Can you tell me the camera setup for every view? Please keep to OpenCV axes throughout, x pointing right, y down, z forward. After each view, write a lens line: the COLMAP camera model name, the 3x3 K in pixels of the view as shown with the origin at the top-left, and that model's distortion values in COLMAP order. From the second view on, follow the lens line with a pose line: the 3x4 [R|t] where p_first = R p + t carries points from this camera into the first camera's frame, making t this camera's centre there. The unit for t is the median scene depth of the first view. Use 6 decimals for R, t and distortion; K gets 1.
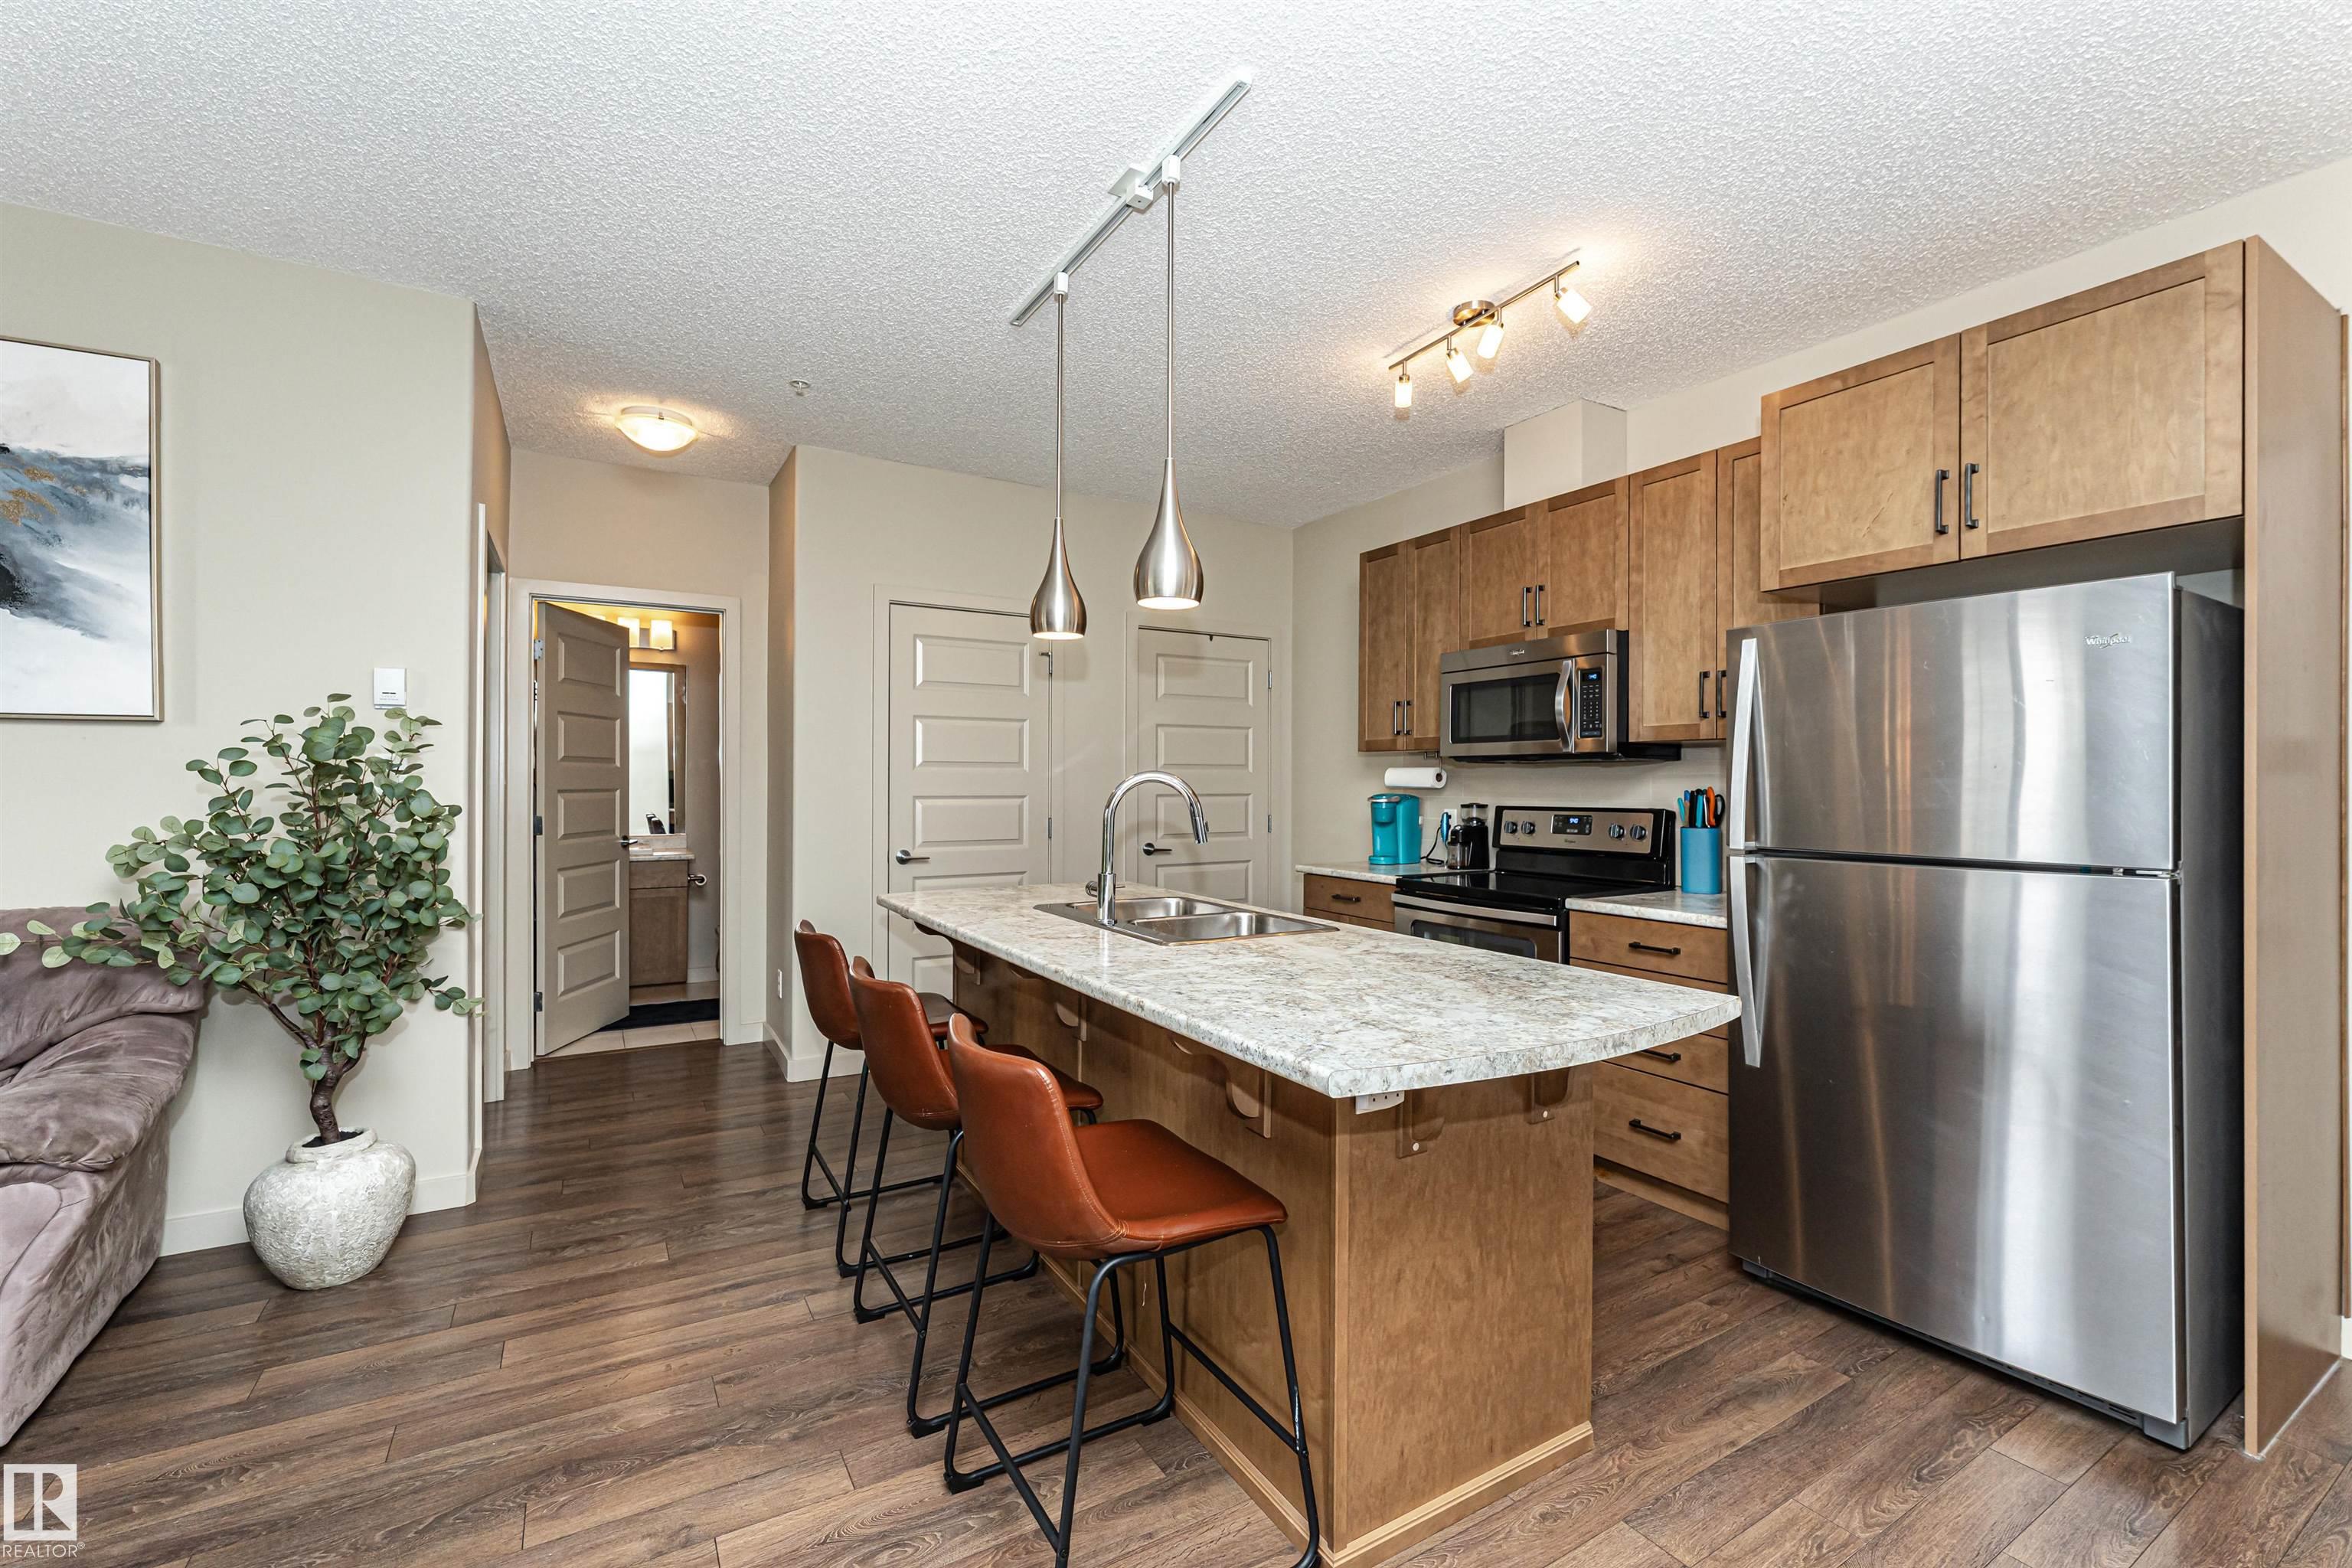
lens RADIAL K [[989.0, 0, 1169.3], [0, 989.0, 781.2], [0, 0, 1]] dist [-0.002686, -0.000202]
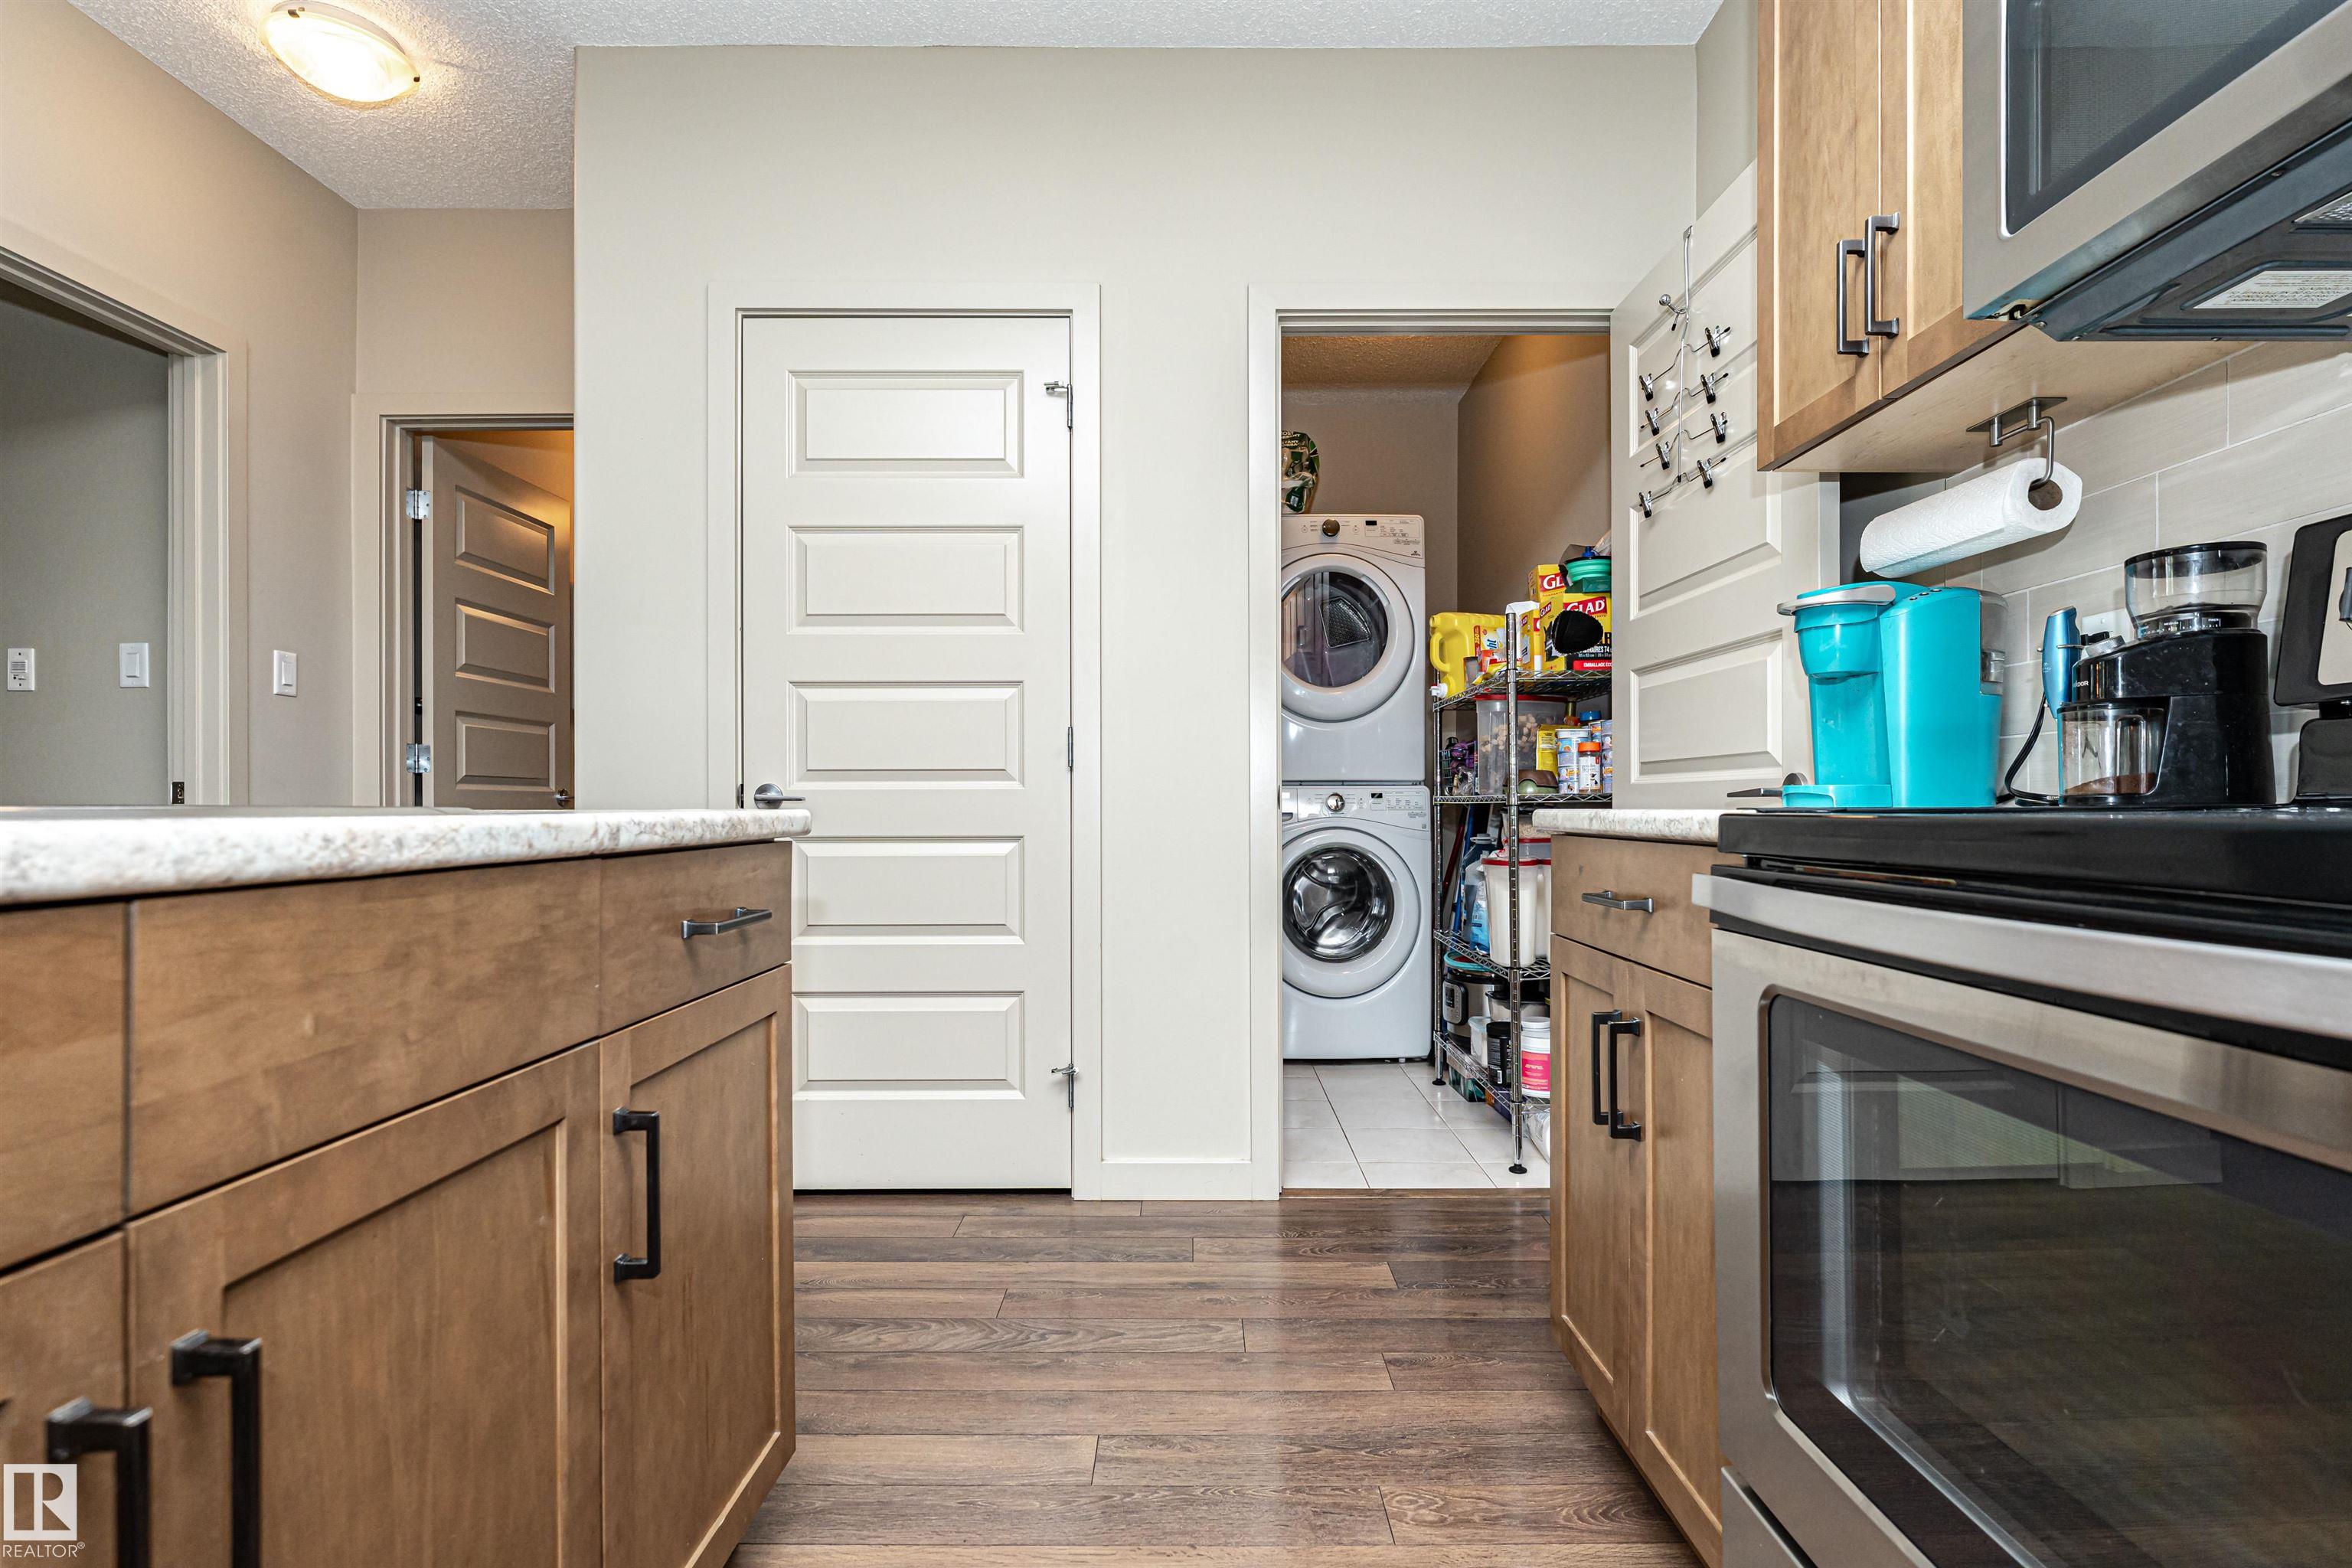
lens RADIAL K [[1126.1, 0, 1179.4], [0, 1126.1, 804.9], [0, 0, 1]] dist [-0.000665, -0.000075]
pose [[0.858770, -0.005302, -0.512334, 0.395155], [0.006175, 0.999981, 0.000000, 0.144667], [0.512325, -0.003164, 0.858786, 1.053493]]
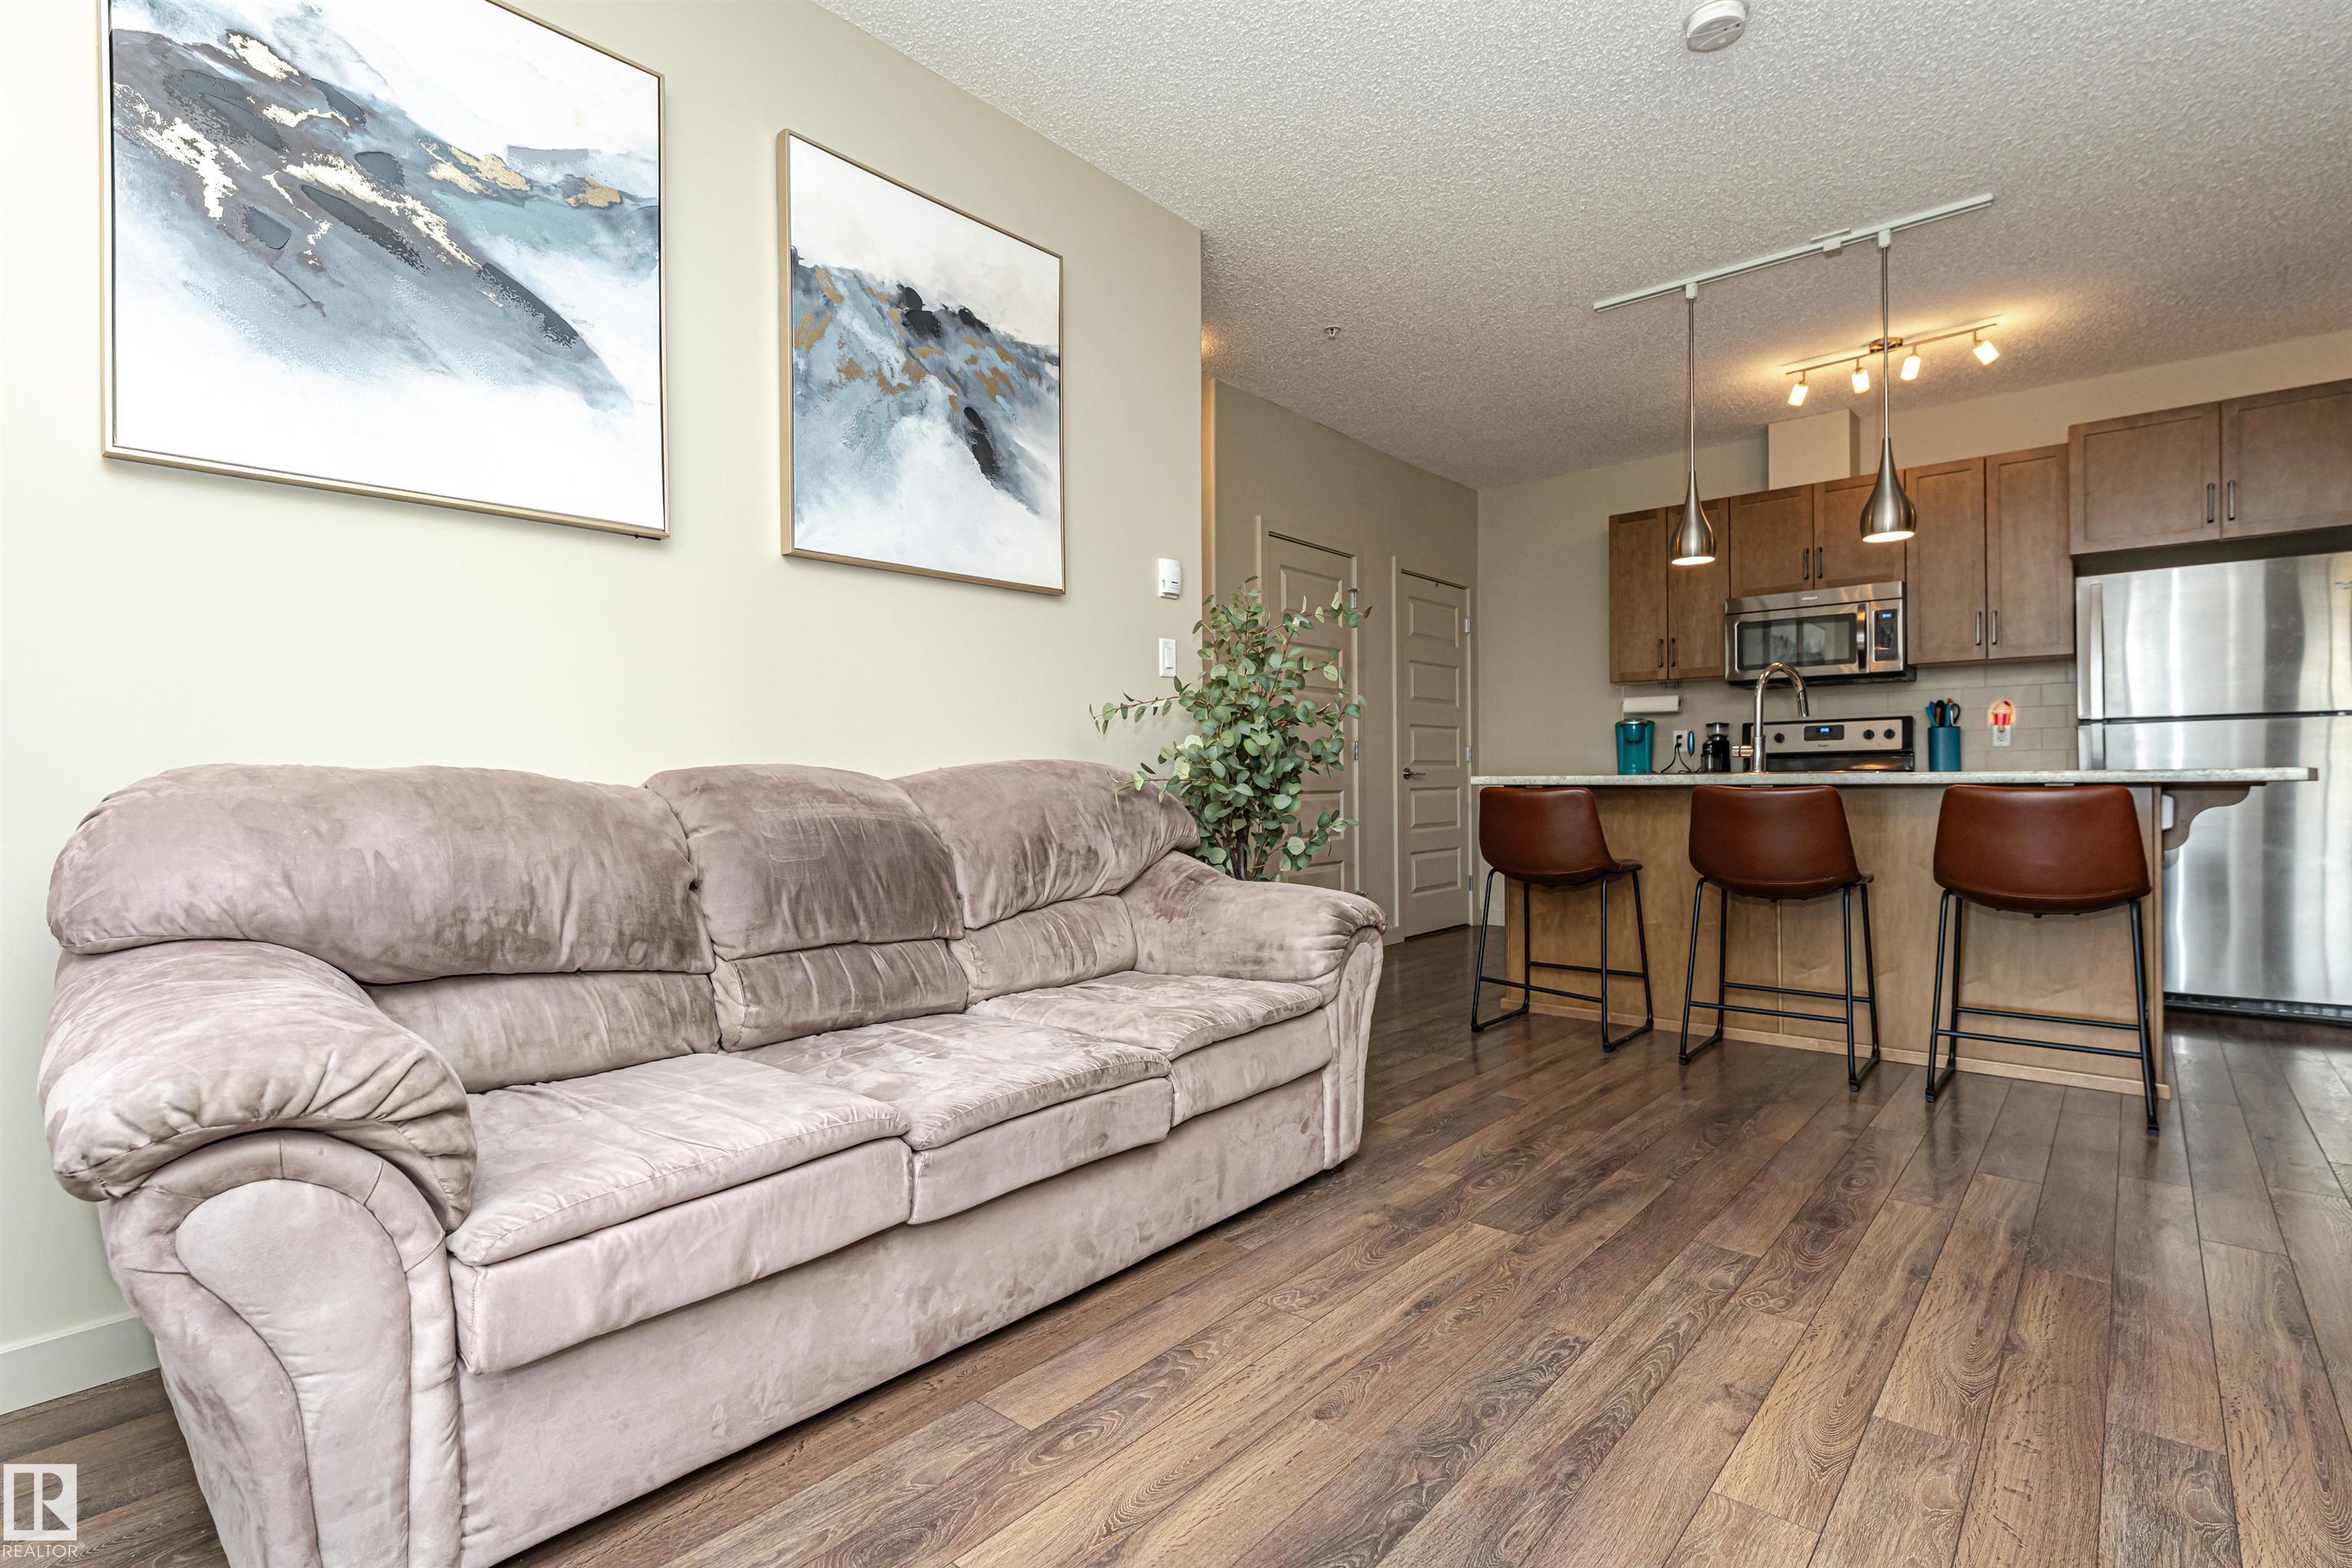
lens RADIAL K [[1122.8, 0, 1176.0], [0, 1122.8, 784.0], [0, 0, 1]] dist [-0.002389, -0.000328]
pose [[0.946762, -0.013101, 0.321667, -1.336620], [0.012148, 0.999914, 0.004970, 0.142615], [-0.321705, -0.000798, 0.946840, -0.197989]]
